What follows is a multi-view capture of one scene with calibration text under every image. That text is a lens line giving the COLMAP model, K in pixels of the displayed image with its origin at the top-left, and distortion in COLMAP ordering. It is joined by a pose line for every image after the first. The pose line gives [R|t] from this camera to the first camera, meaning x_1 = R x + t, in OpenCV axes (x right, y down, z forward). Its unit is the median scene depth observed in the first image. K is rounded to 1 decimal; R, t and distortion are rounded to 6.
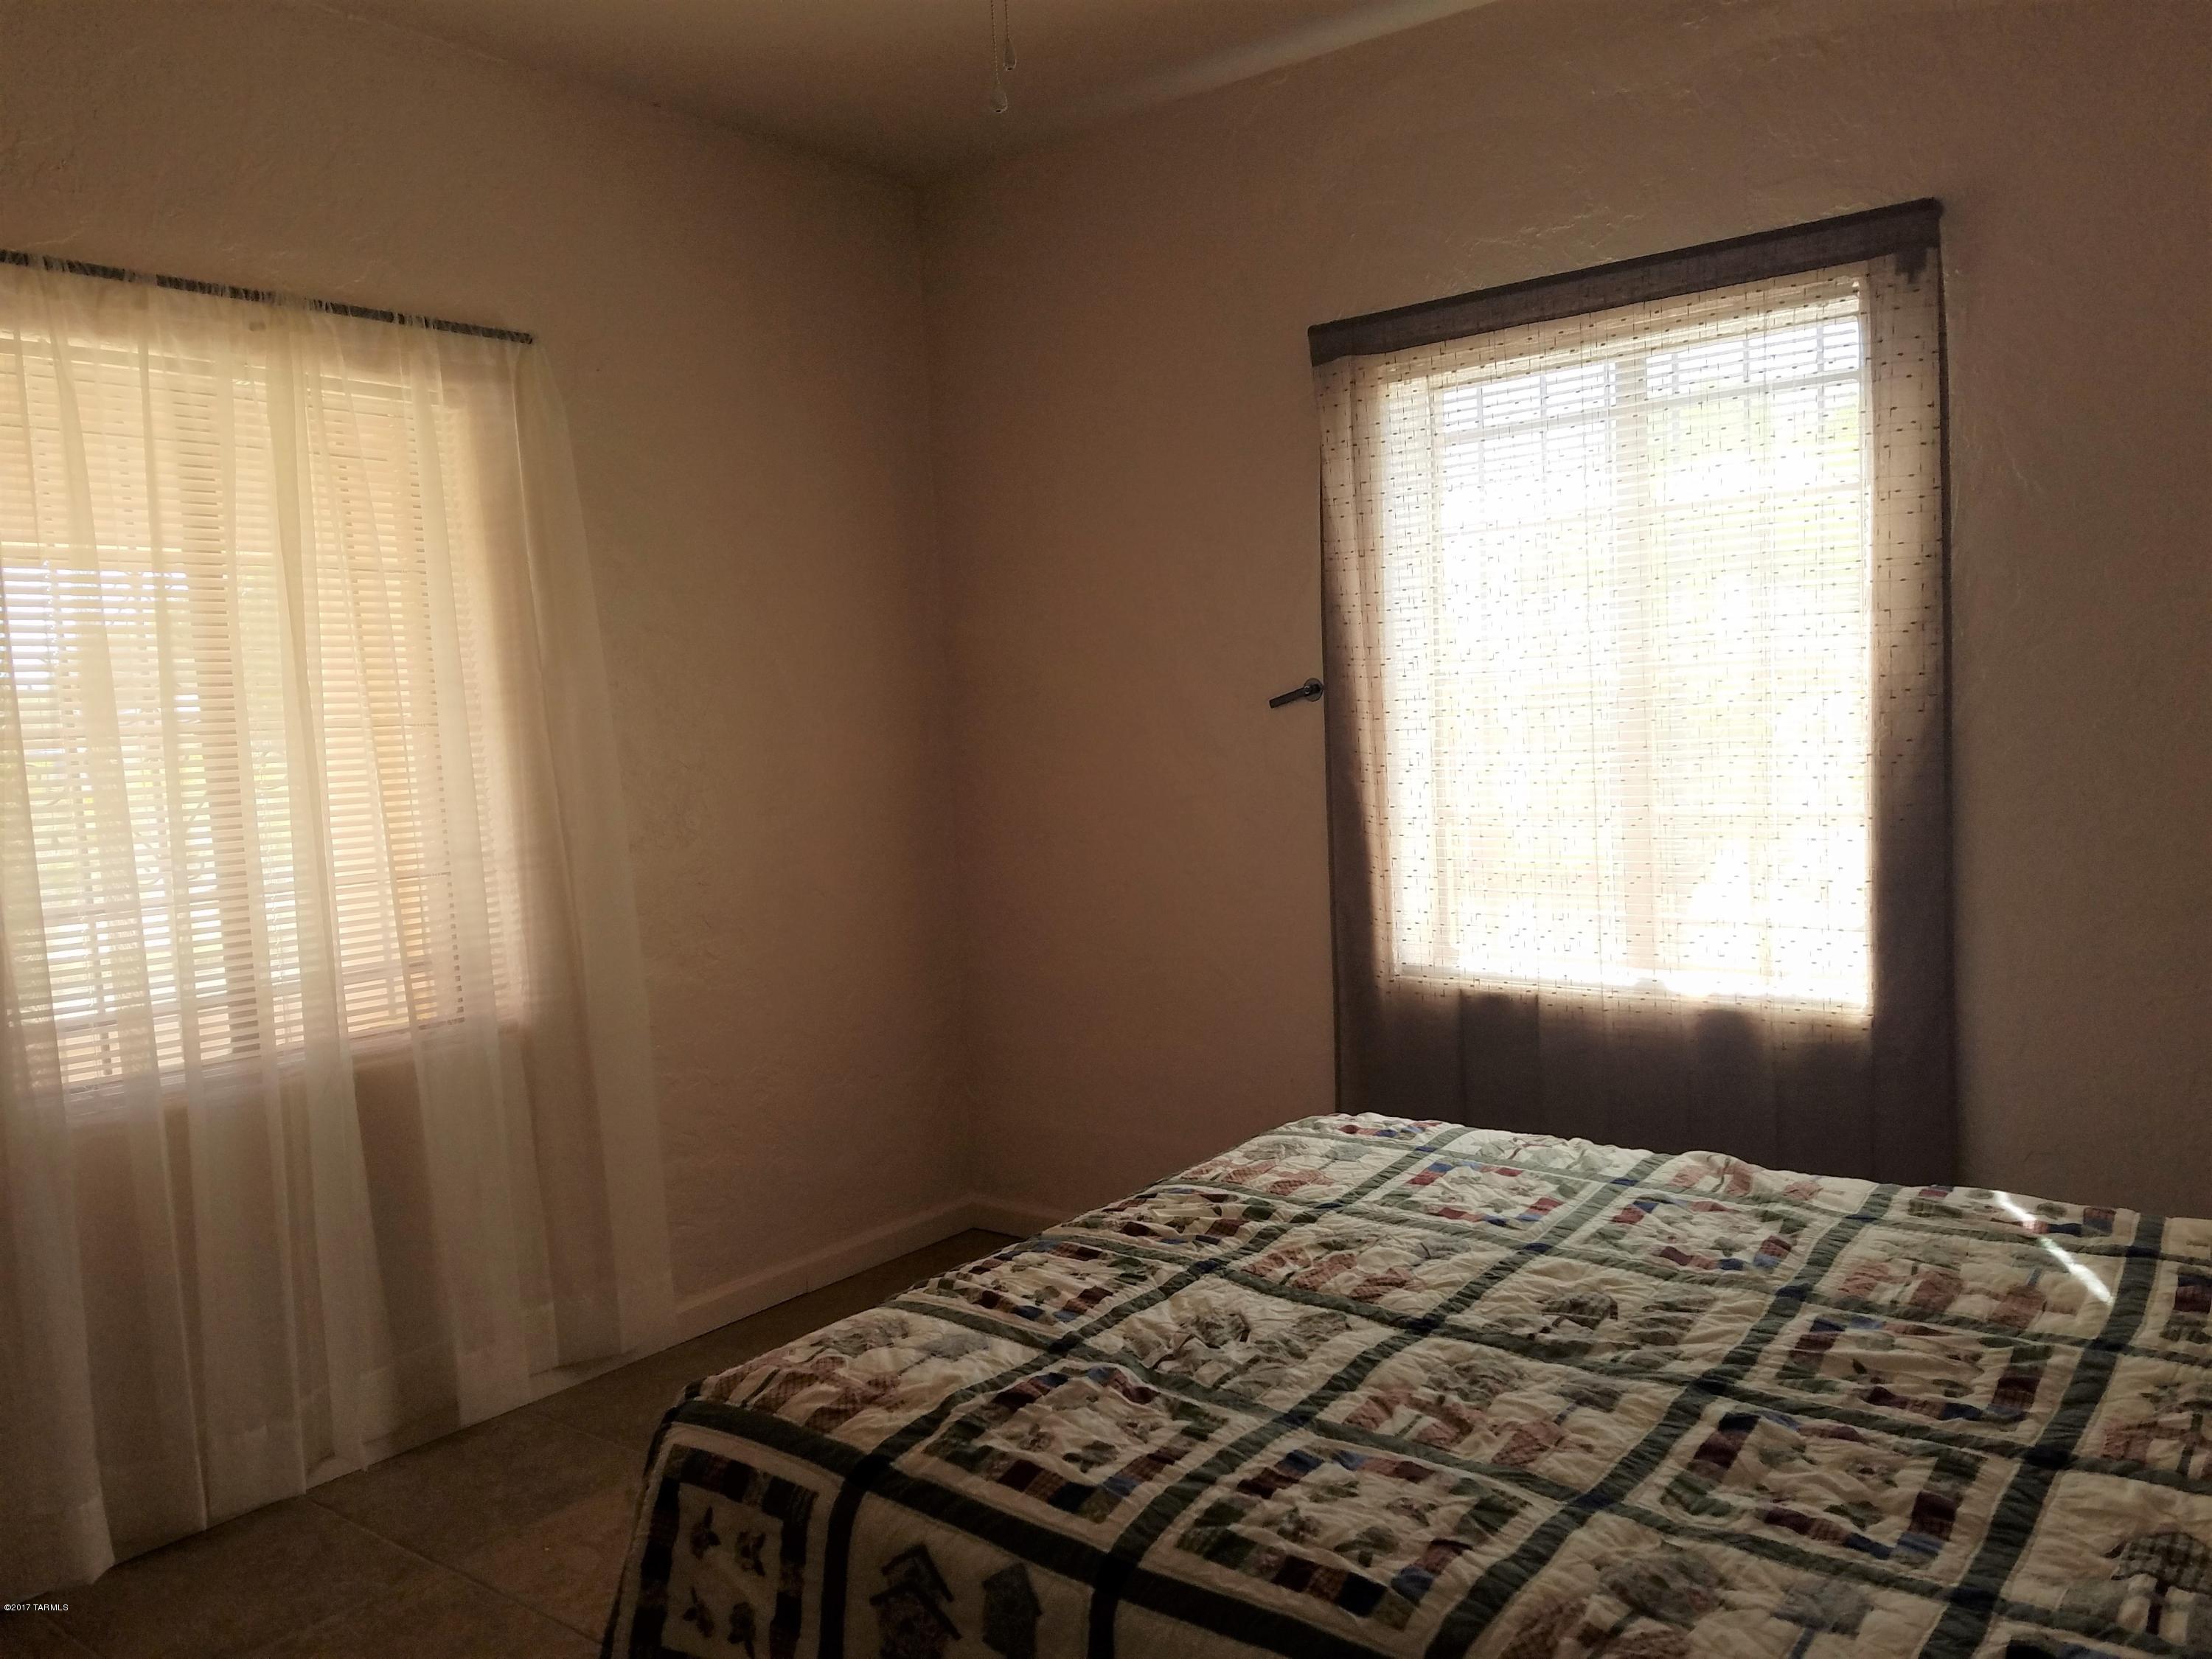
lens RADIAL K [[1636.6, 0, 1097.5], [0, 1636.6, 833.2], [0, 0, 1]] dist [0.176460, -0.283713]
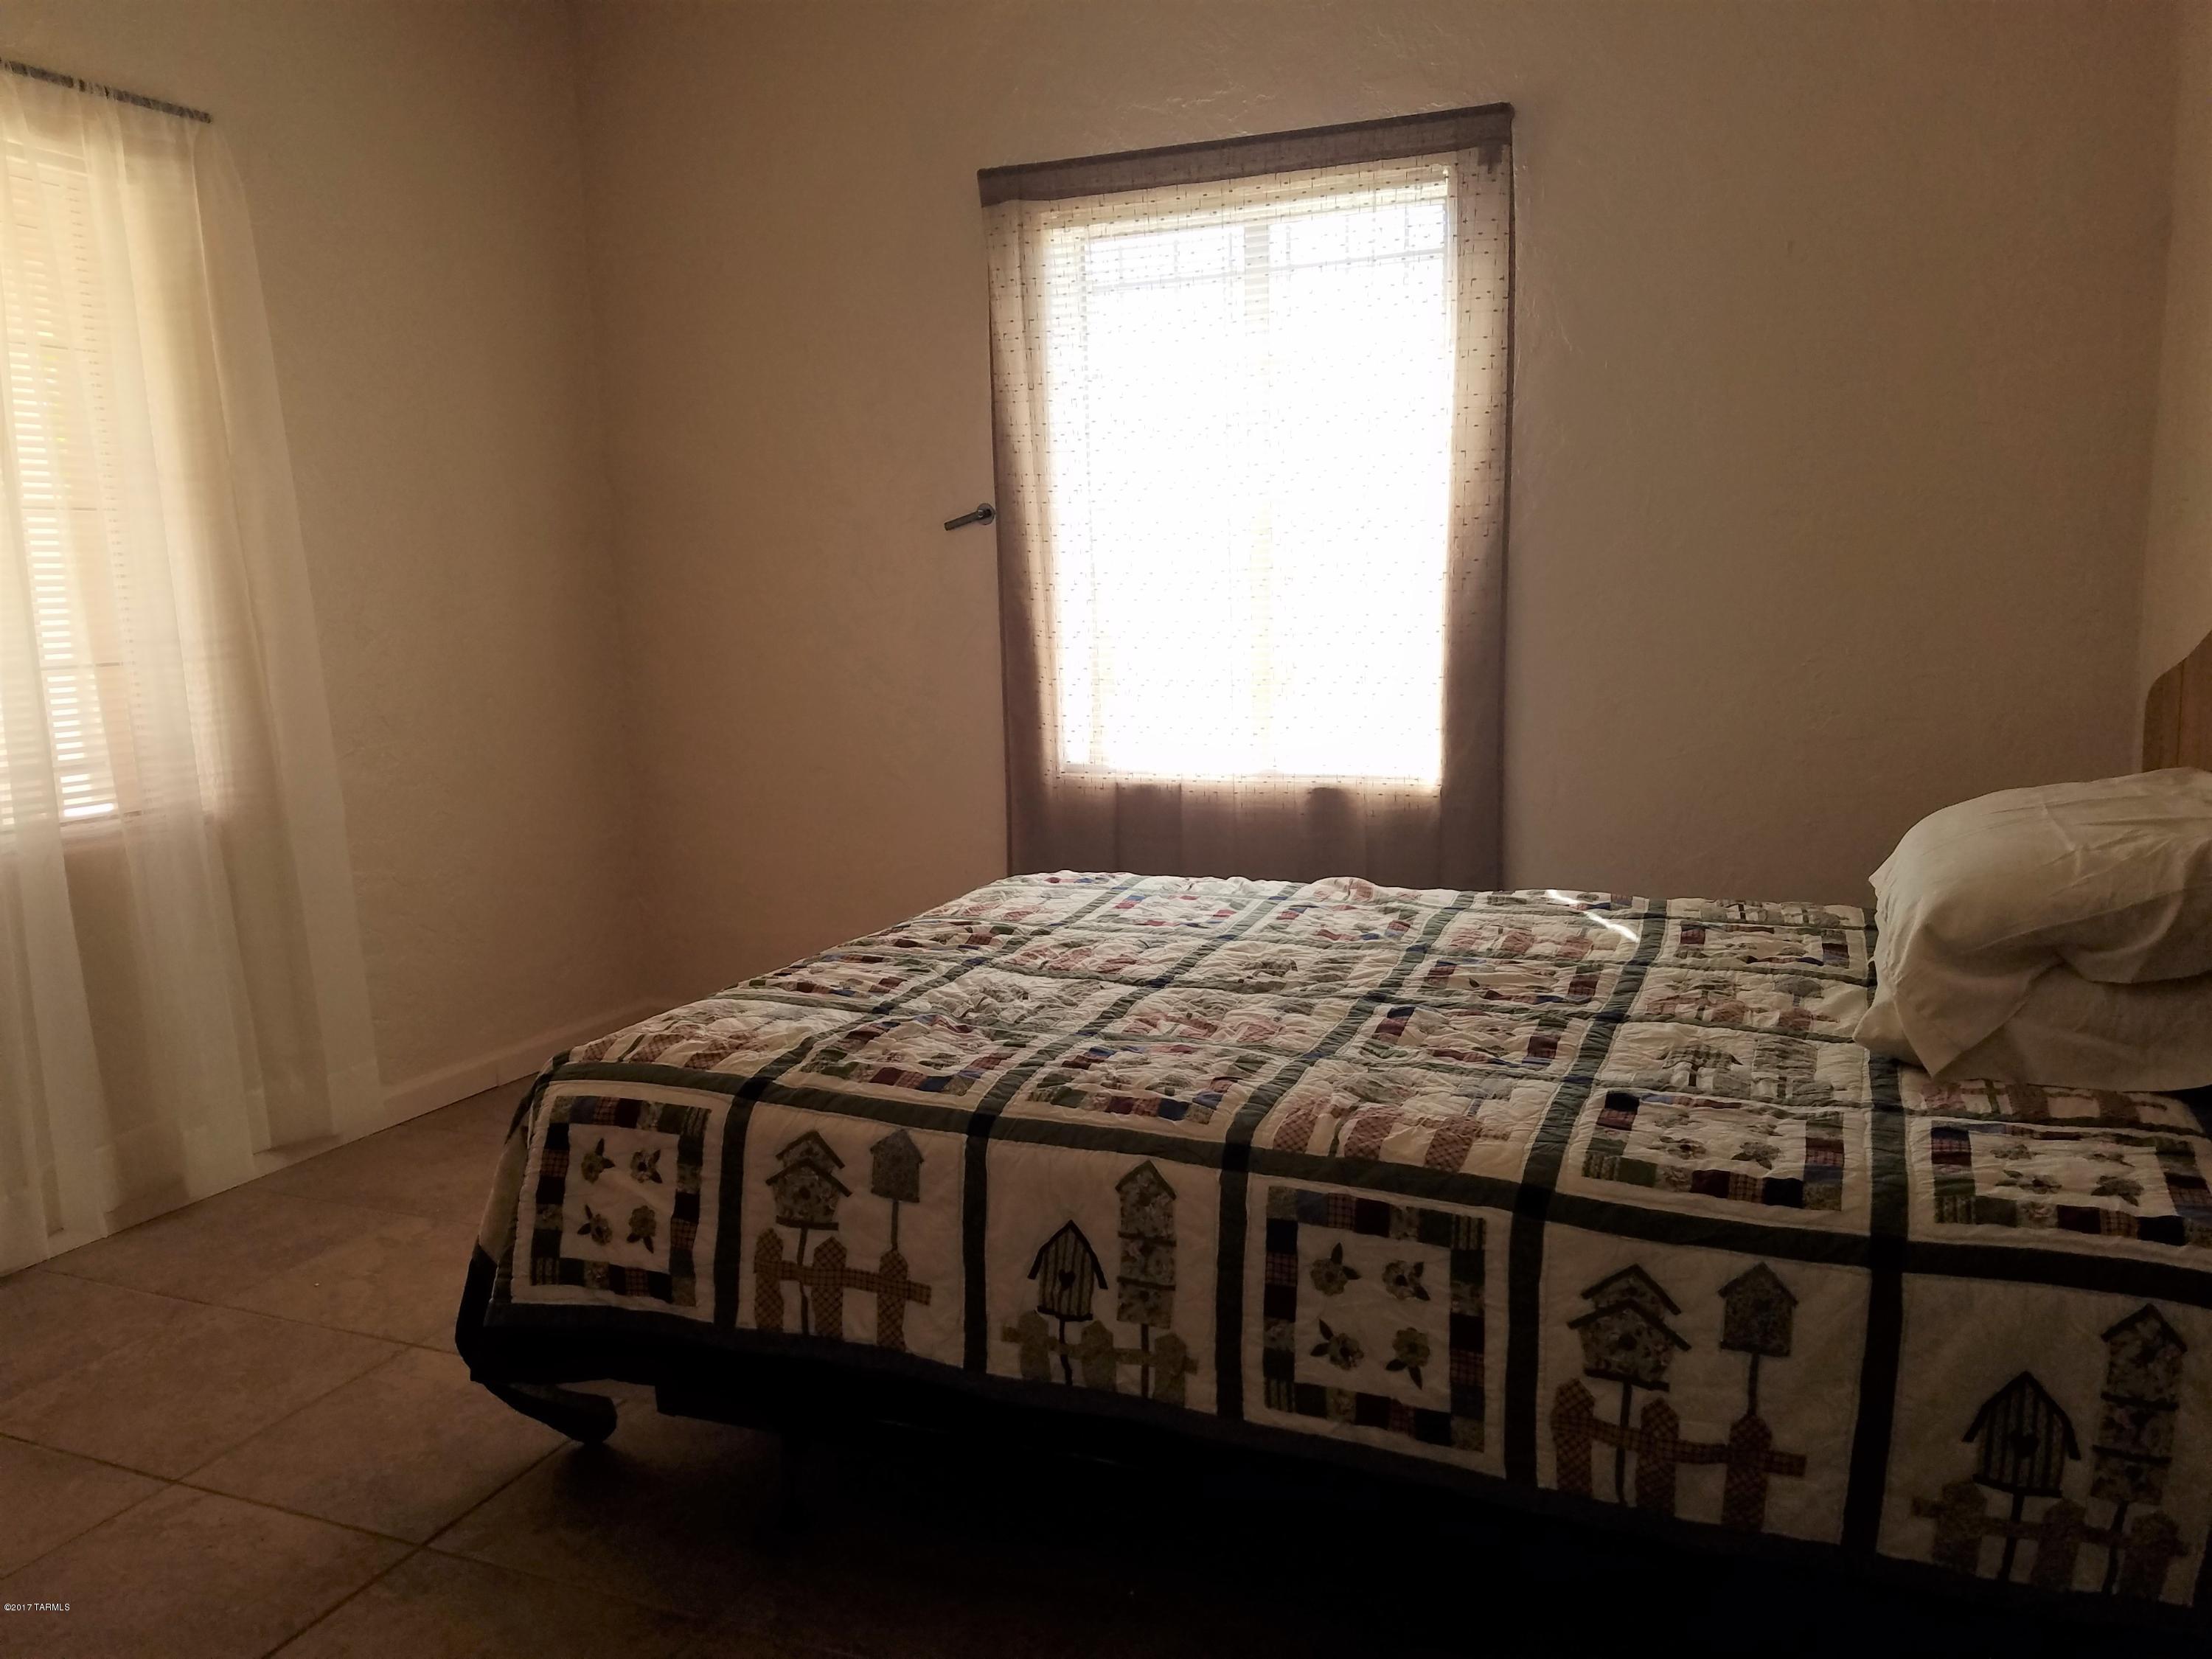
lens RADIAL K [[1636.6, 0, 1097.5], [0, 1636.6, 833.2], [0, 0, 1]] dist [0.176460, -0.283713]
pose [[0.964685, -0.019401, 0.262691, -0.160965], [0.000021, 0.997290, 0.073575, 0.081000], [-0.263406, -0.070971, 0.962071, -0.170243]]
